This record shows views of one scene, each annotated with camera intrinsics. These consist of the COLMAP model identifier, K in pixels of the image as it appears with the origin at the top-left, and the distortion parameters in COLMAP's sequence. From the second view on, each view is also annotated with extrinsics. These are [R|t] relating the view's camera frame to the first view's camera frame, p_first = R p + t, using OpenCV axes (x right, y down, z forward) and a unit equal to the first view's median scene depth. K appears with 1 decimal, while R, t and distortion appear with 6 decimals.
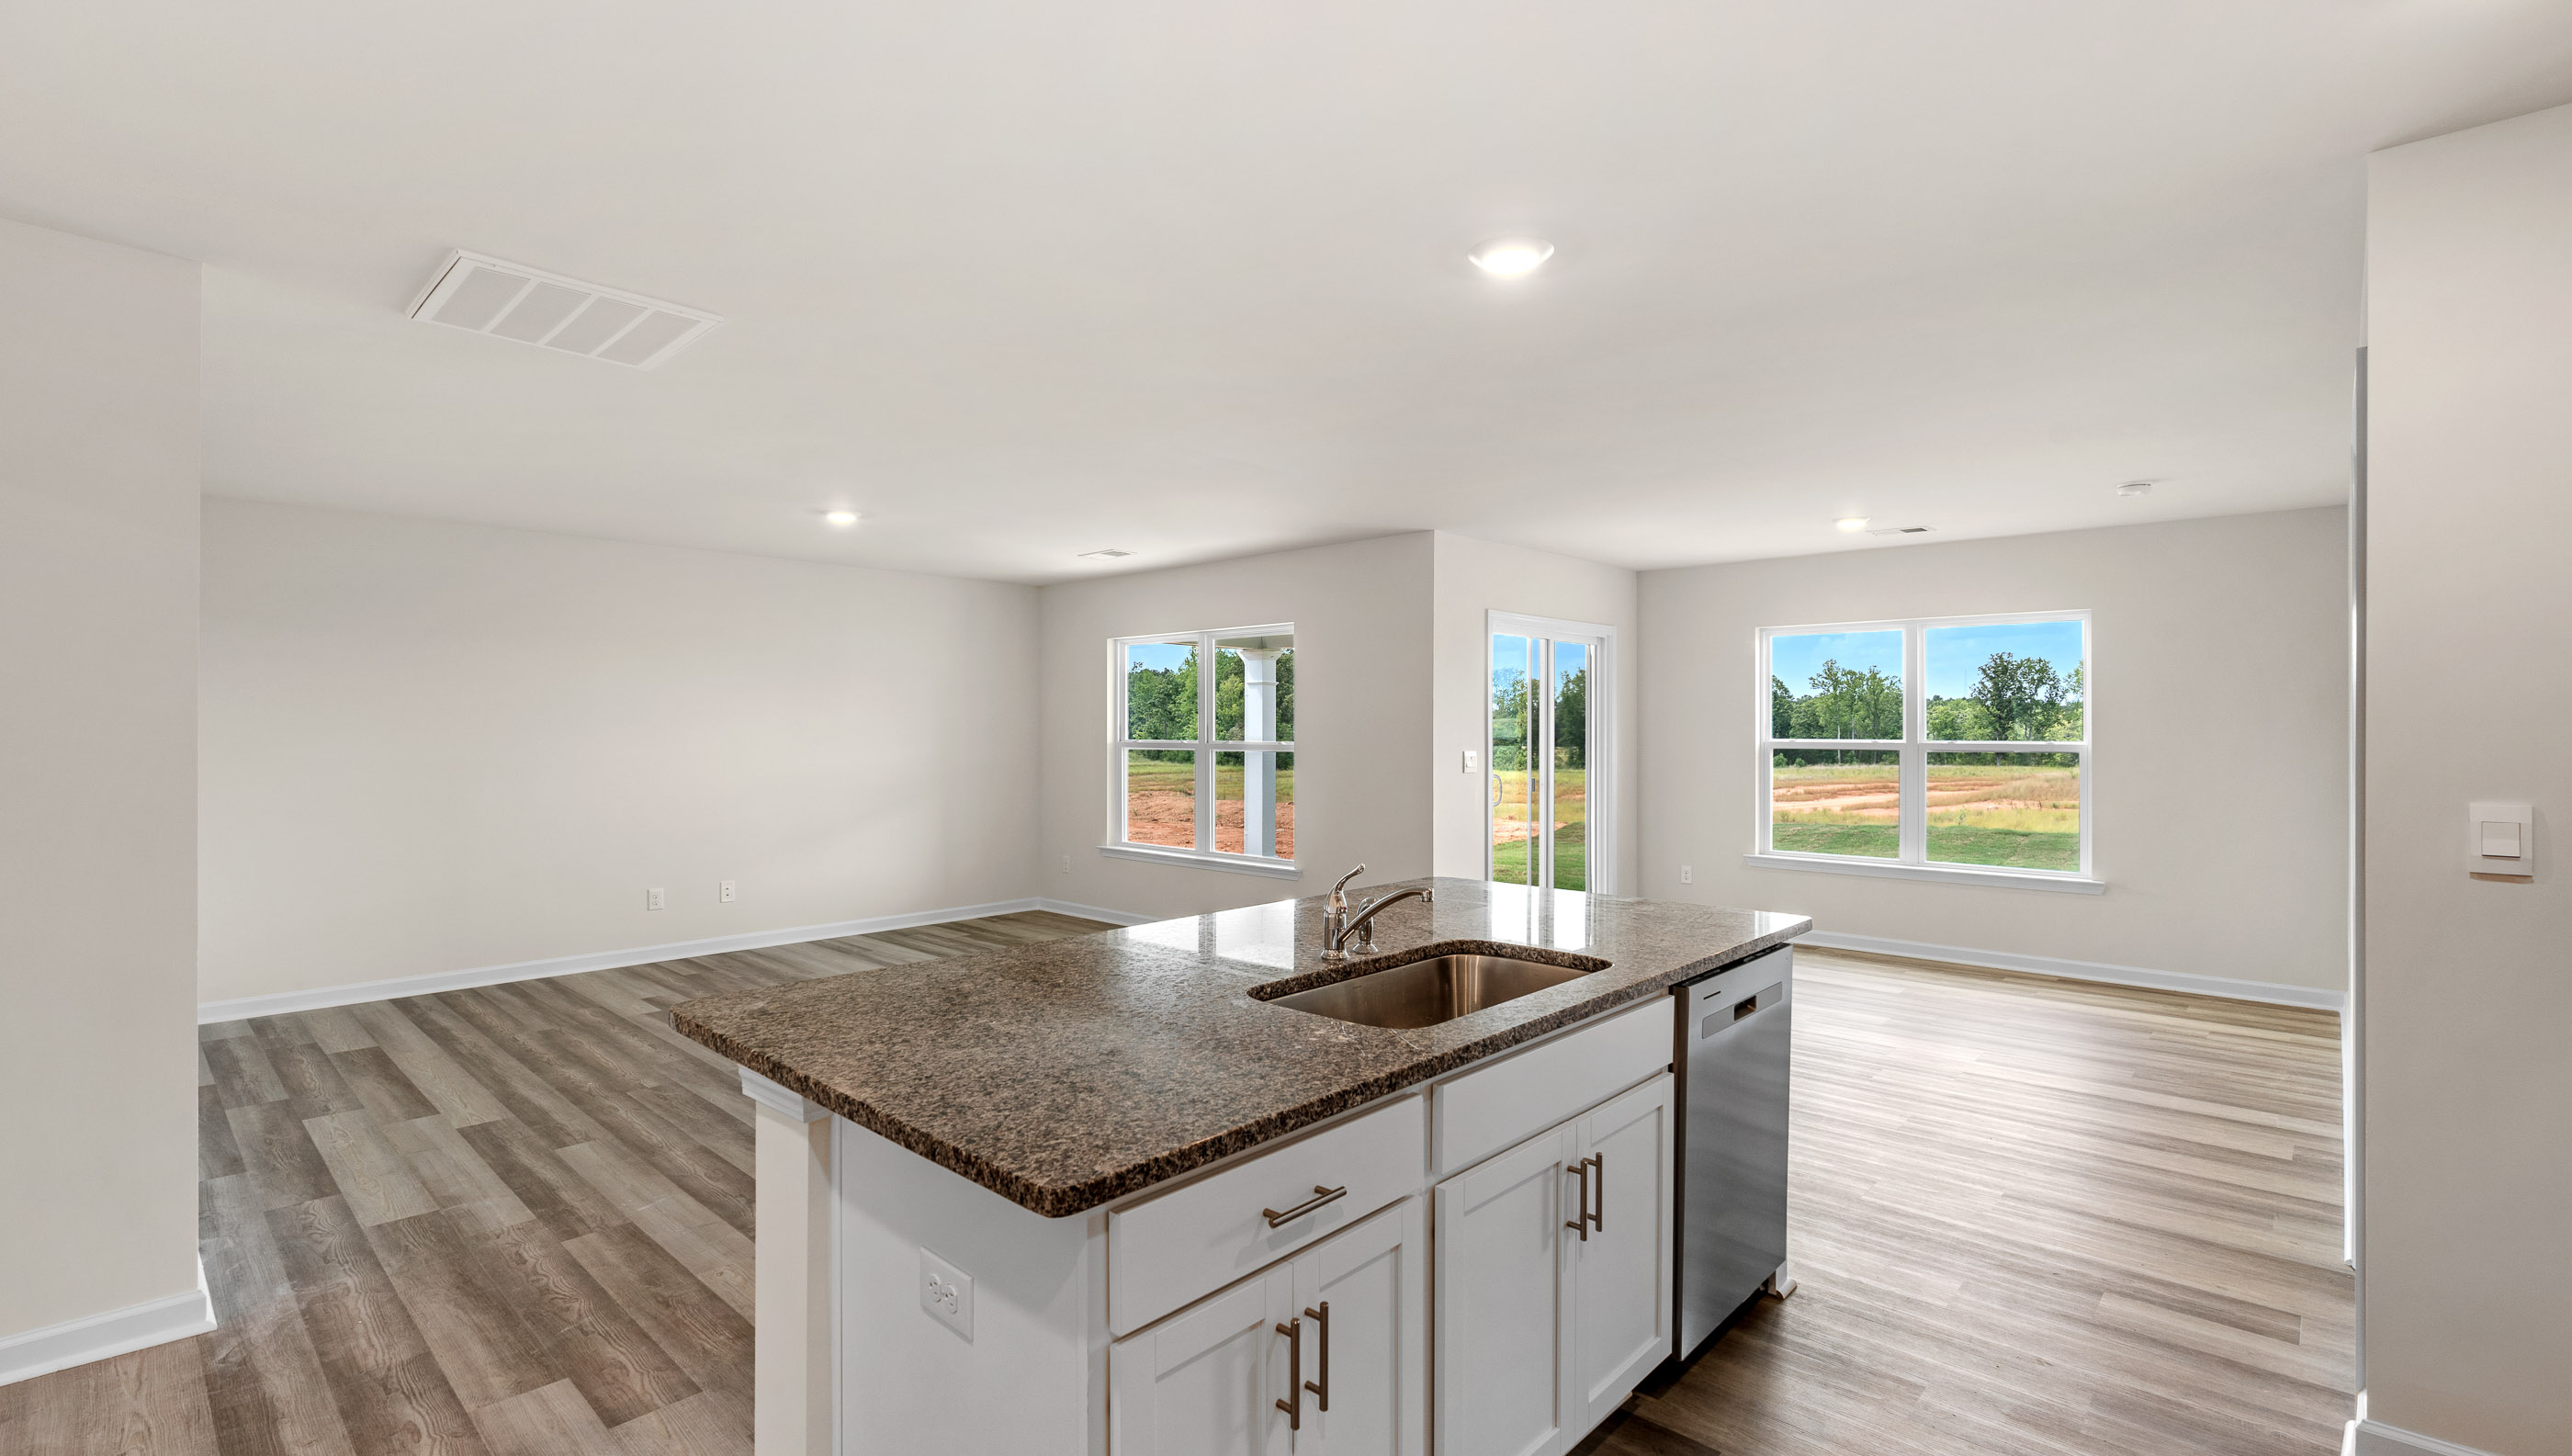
lens RADIAL K [[1129.9, 0, 1286.0], [0, 1129.9, 728.0], [0, 0, 1]] dist [0.000112, 0.000016]
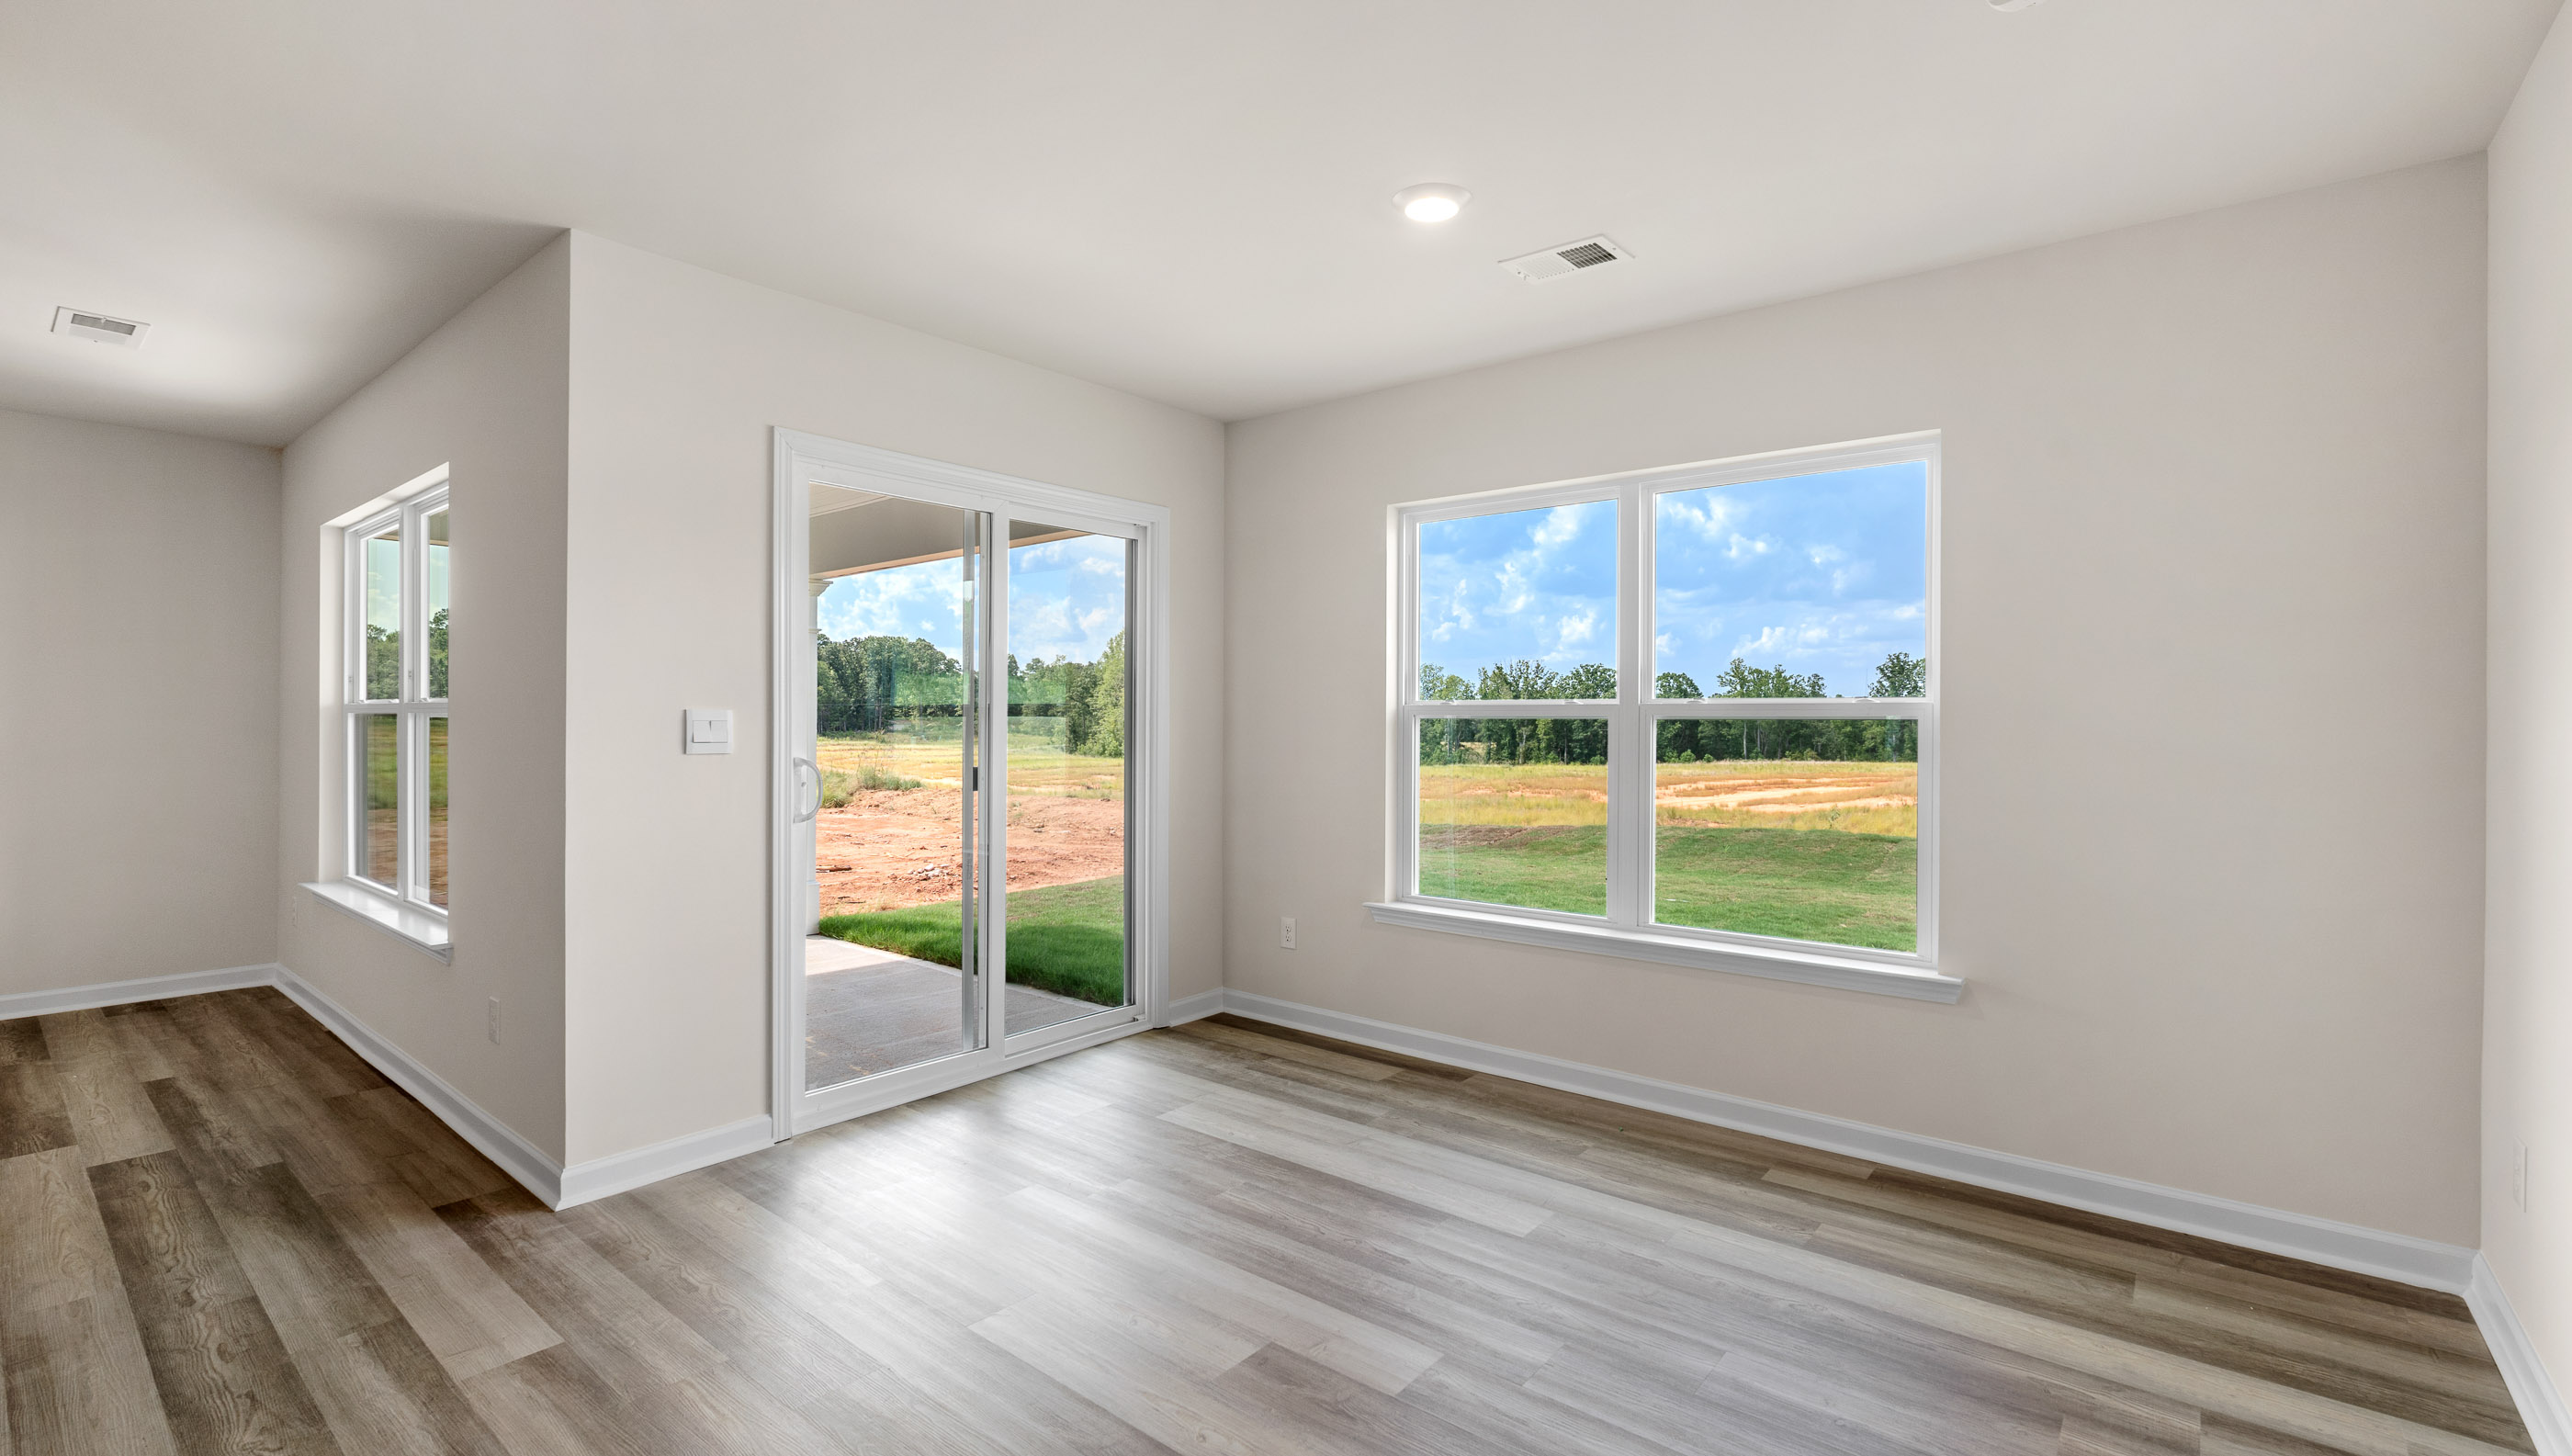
lens RADIAL K [[1109.2, 0, 1286.0], [0, 1109.2, 728.0], [0, 0, 1]] dist [0.003327, 0.000377]
pose [[0.998229, 0.005018, 0.059285, 0.310067], [-0.005270, 0.999978, 0.004097, 0.020830], [-0.059263, -0.004402, 0.998233, 0.413749]]
